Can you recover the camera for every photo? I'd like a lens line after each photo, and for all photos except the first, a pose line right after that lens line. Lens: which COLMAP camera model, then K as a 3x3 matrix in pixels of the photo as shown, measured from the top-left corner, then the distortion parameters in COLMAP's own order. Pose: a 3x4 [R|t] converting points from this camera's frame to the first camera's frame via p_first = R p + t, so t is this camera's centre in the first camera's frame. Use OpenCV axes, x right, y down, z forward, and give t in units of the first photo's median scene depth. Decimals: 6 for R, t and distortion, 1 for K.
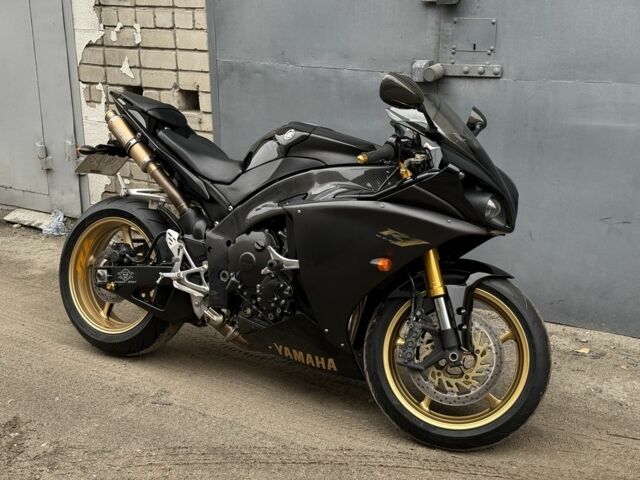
lens RADIAL K [[847.7, 0, 320.0], [0, 847.7, 240.0], [0, 0, 1]] dist [0.140814, -0.049251]
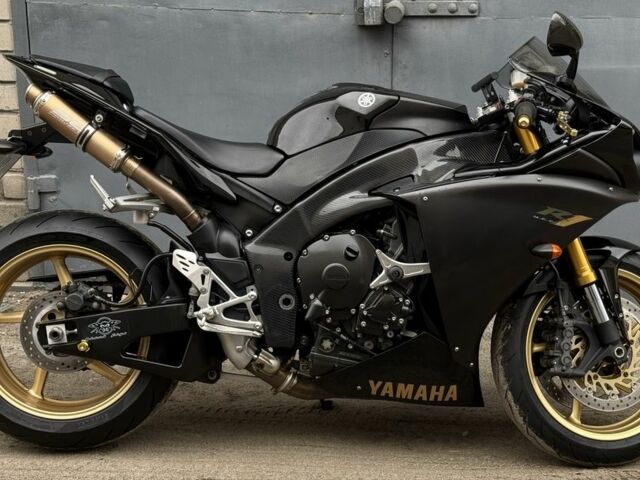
lens RADIAL K [[1207.6, 0, 320.3], [0, 1207.6, 262.7], [0, 0, 1]] dist [0.098457, 0.351386]
pose [[0.875277, -0.127859, 0.466415, -0.552521], [0.122353, 0.991588, 0.042216, -0.030284], [-0.467890, 0.020117, 0.883558, 0.075376]]
